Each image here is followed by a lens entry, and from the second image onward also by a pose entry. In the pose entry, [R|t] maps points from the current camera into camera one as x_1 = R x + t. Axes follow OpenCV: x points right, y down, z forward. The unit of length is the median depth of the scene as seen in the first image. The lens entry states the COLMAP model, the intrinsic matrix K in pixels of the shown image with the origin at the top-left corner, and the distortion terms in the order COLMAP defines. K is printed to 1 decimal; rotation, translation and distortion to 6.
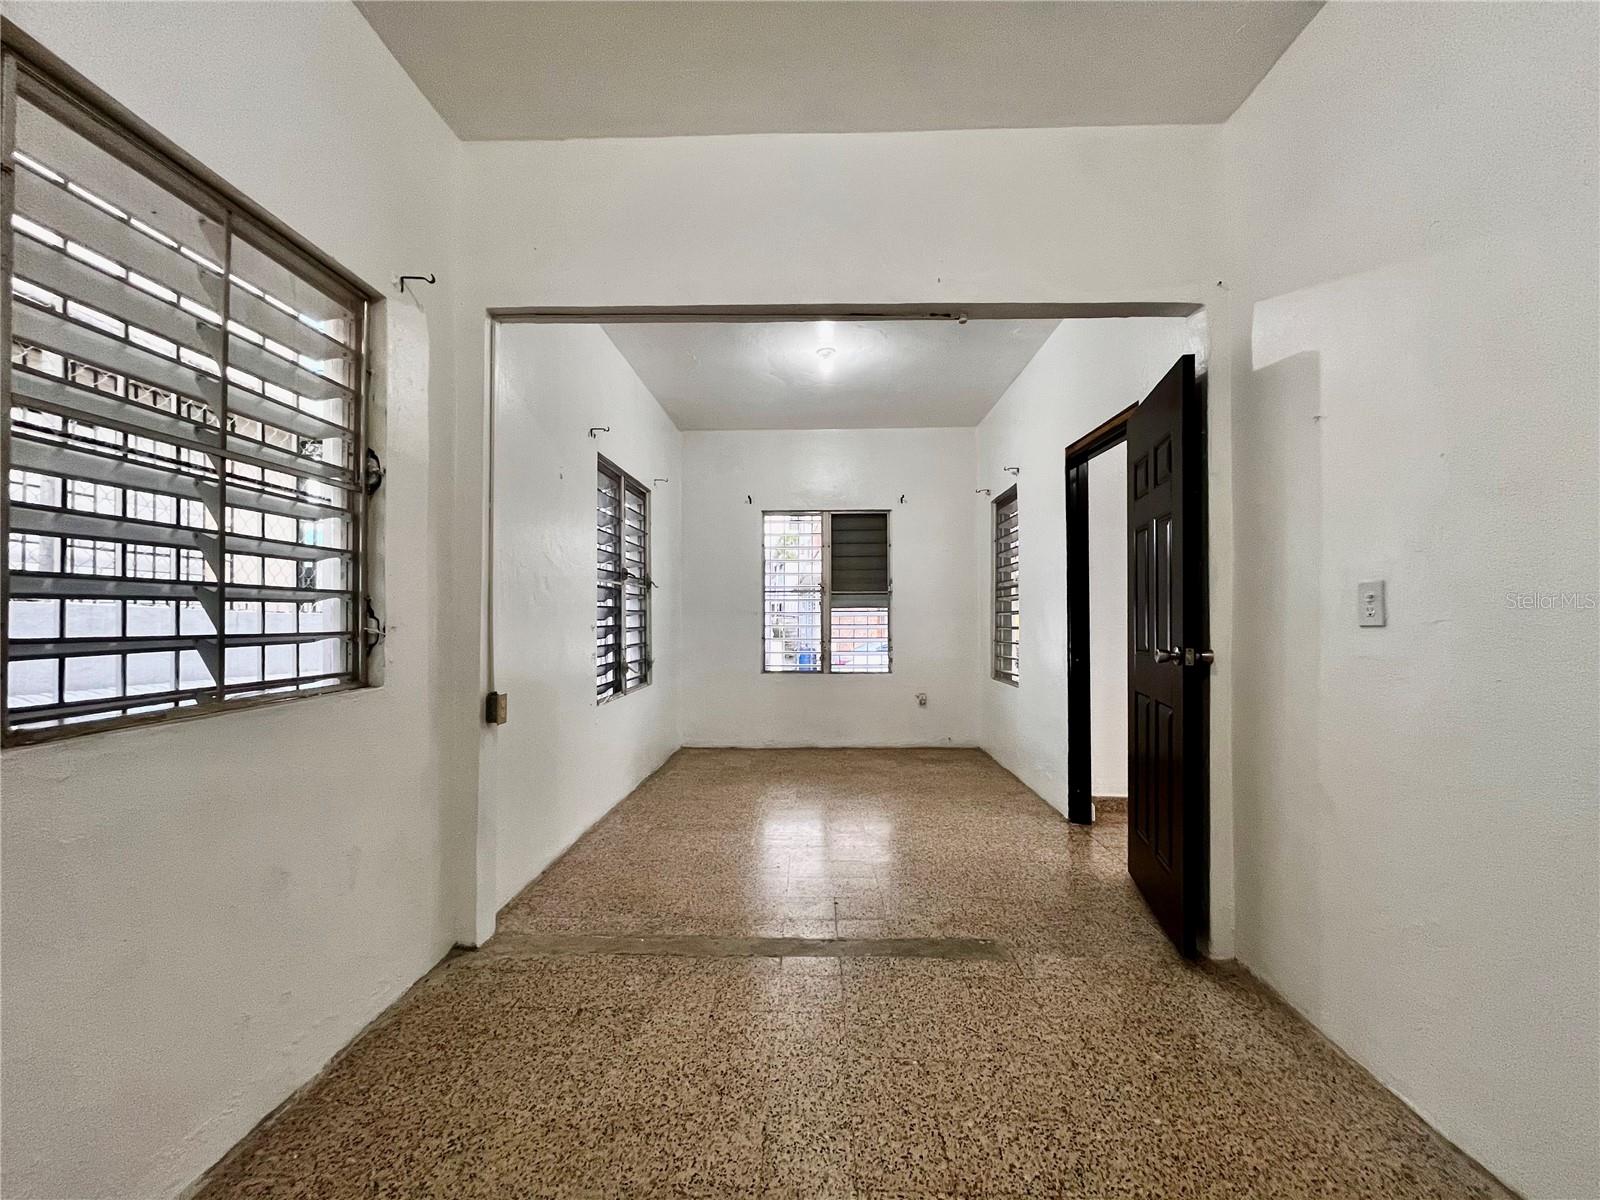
lens RADIAL K [[640.8, 0, 801.1], [0, 640.8, 605.4], [0, 0, 1]] dist [0.001999, -0.000007]
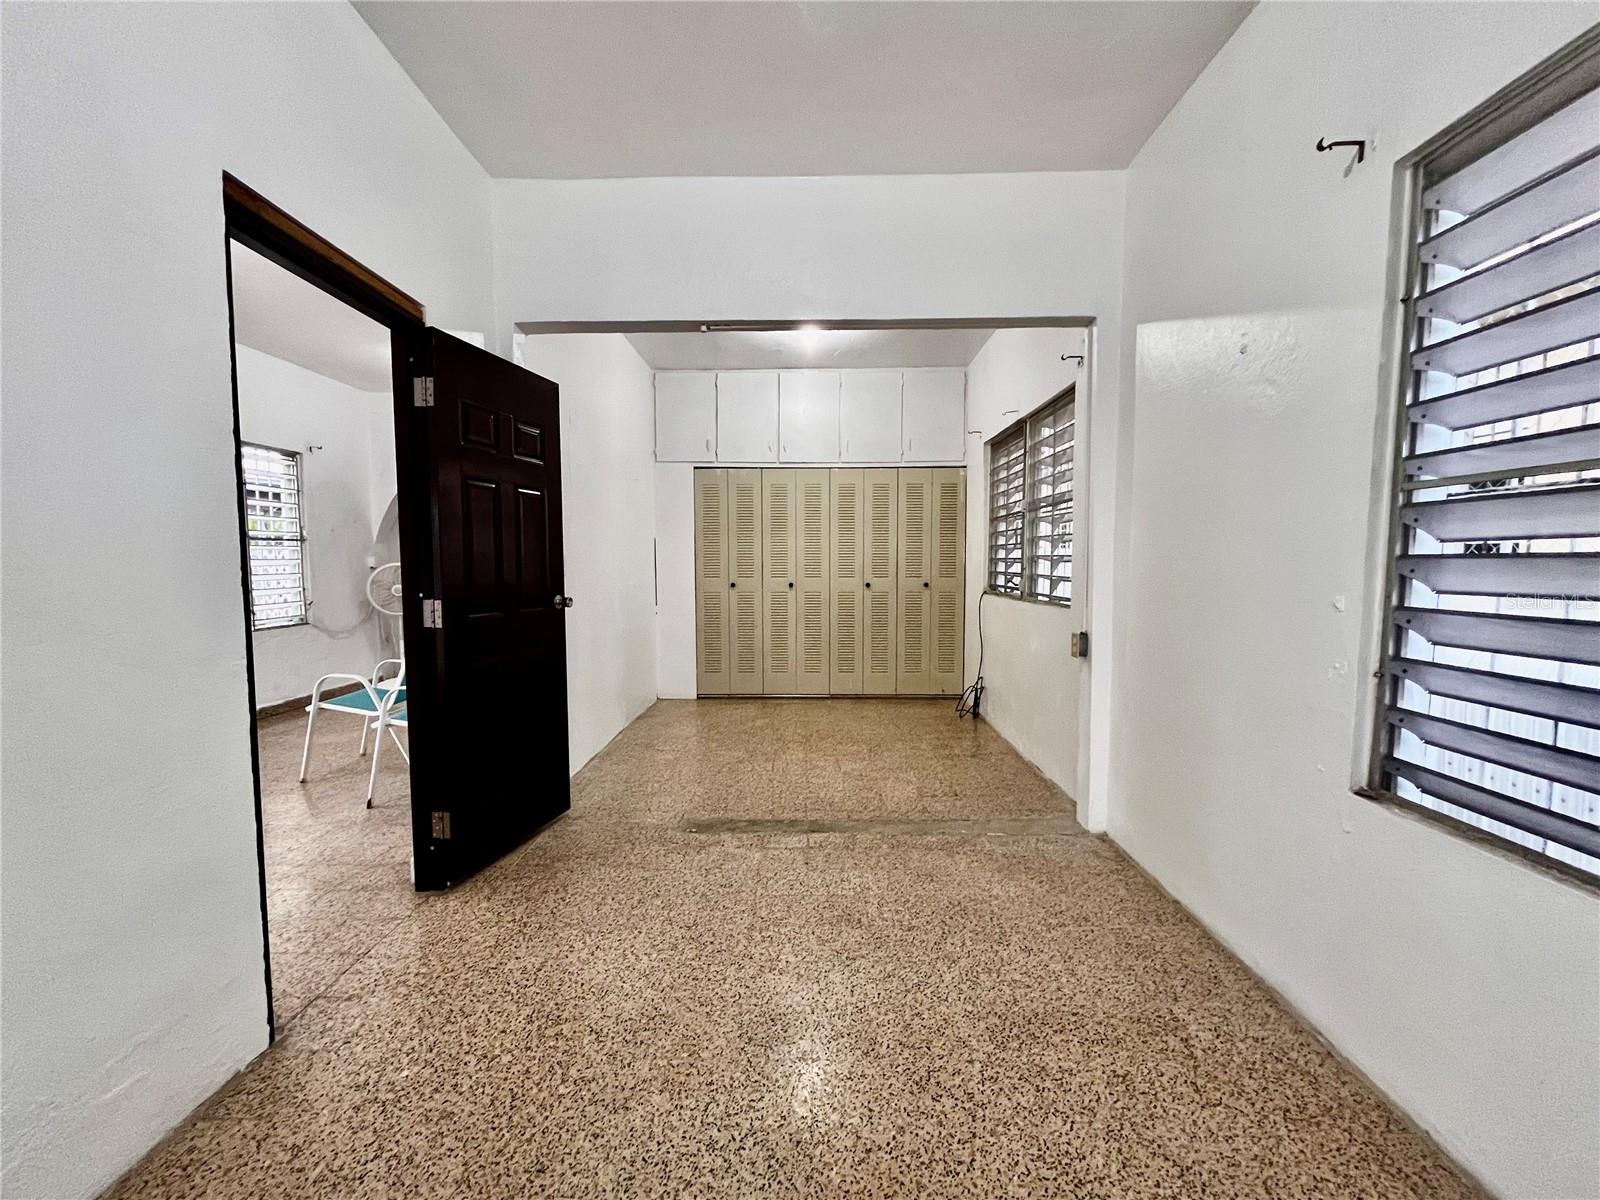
lens RADIAL K [[640.8, 0, 799.4], [0, 640.8, 602.5], [0, 0, 1]] dist [0.001999, -0.000007]
pose [[-0.999918, 0.002473, -0.012542, 0.086376], [0.001830, 0.998698, 0.050978, 0.011631], [0.012652, 0.050951, -0.998621, 2.205997]]
